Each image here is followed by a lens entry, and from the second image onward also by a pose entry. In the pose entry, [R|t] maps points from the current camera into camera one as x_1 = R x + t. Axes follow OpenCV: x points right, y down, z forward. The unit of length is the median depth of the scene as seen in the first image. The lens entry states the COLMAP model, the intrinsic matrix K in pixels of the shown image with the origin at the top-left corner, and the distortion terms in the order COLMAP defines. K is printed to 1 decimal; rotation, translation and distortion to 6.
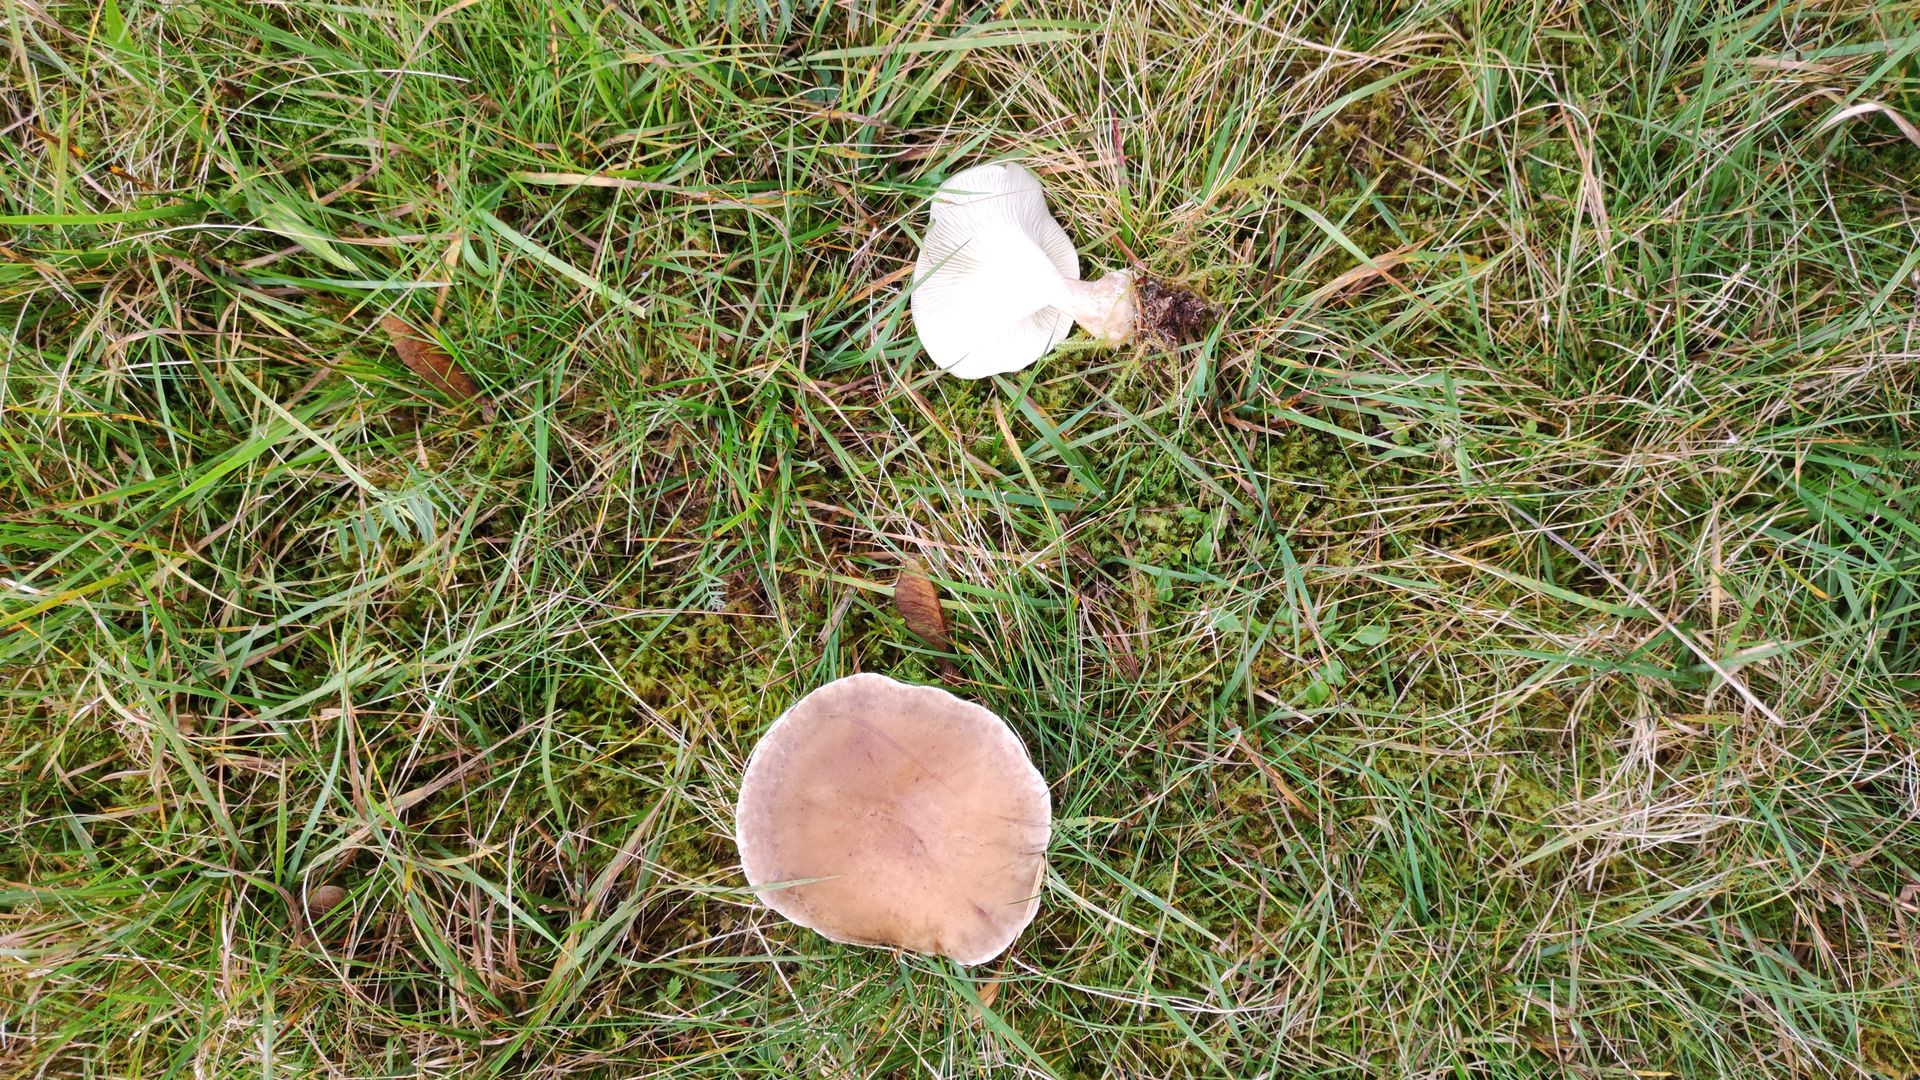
lens RADIAL K [[1488.1, 0, 960.0], [0, 1488.1, 540.0], [0, 0, 1]] dist [-0.001318, -0.000224]
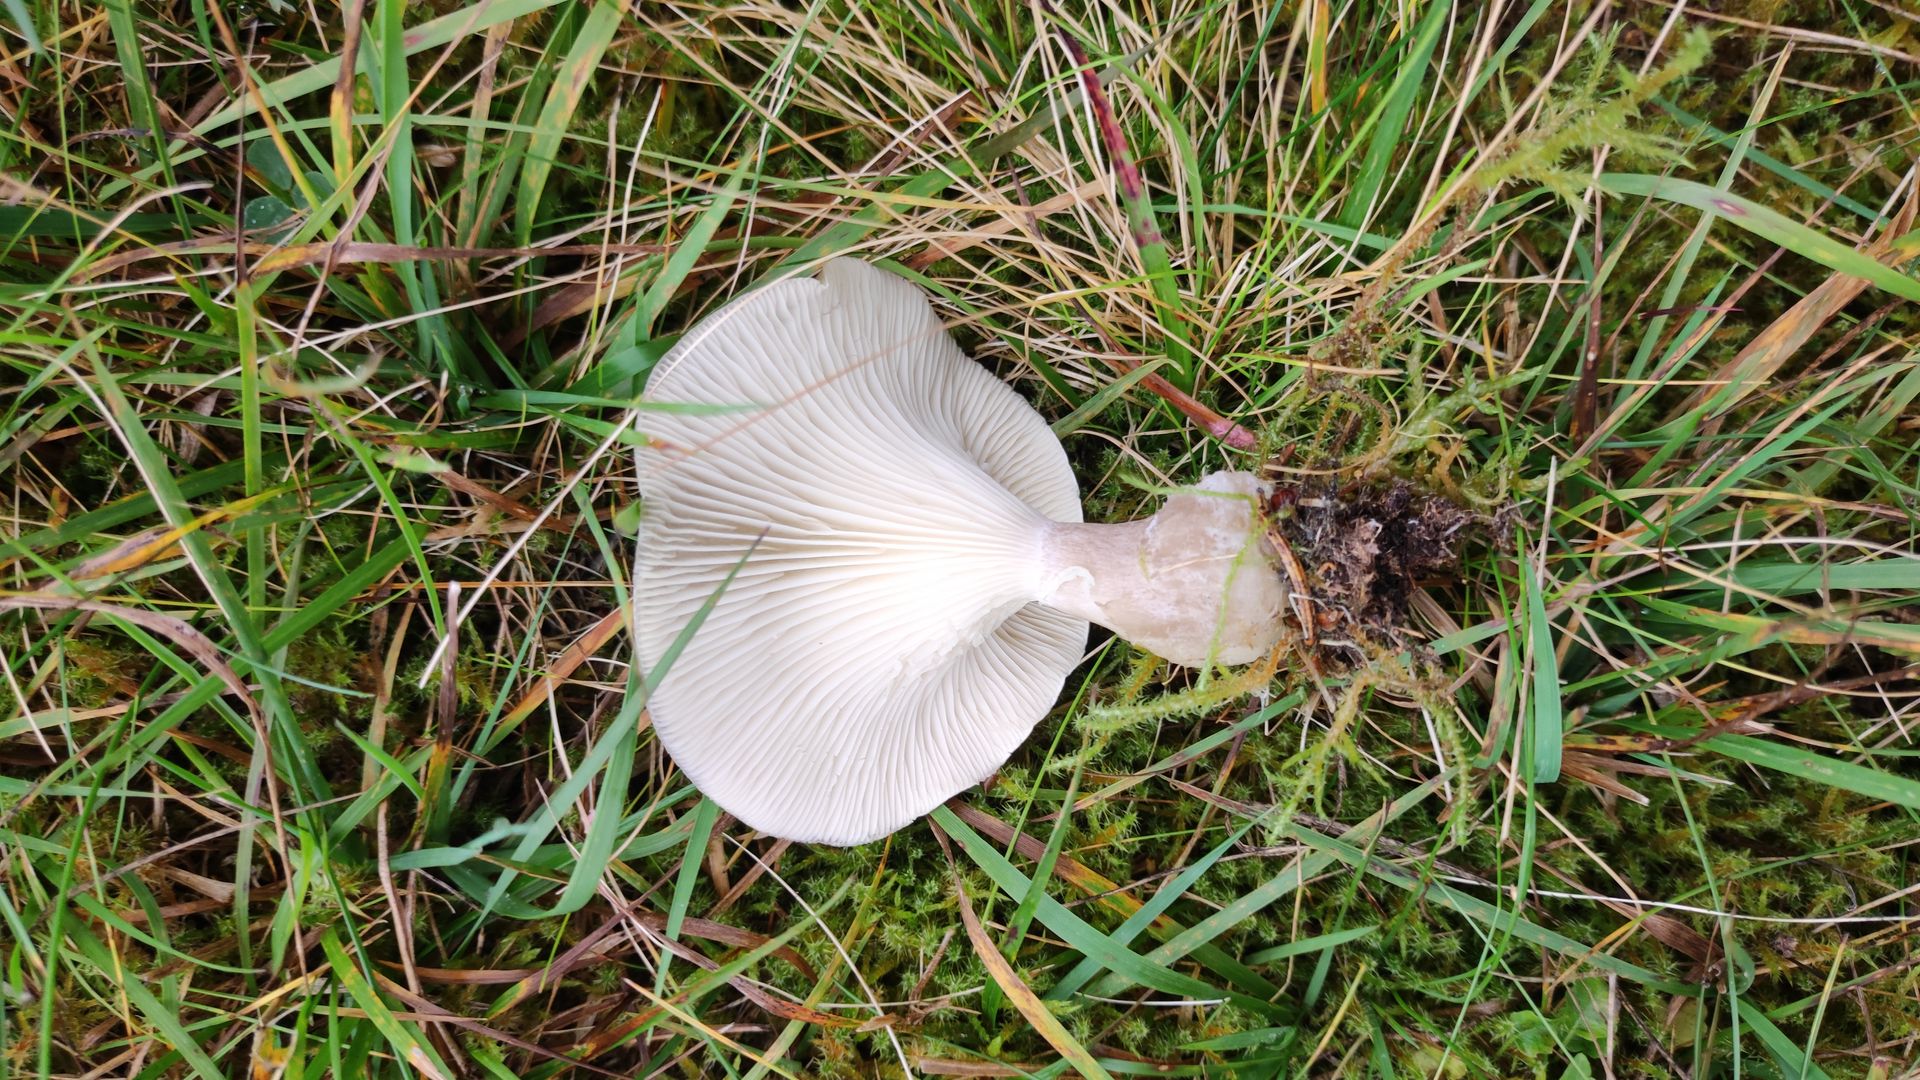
lens RADIAL K [[1394.3, 0, 960.0], [0, 1394.3, 540.0], [0, 0, 1]] dist [-0.000766, -0.000394]
pose [[0.966575, -0.254777, 0.028679, 0.037247], [0.255560, 0.966386, -0.028074, -0.167797], [-0.020562, 0.034465, 0.999194, 0.653292]]
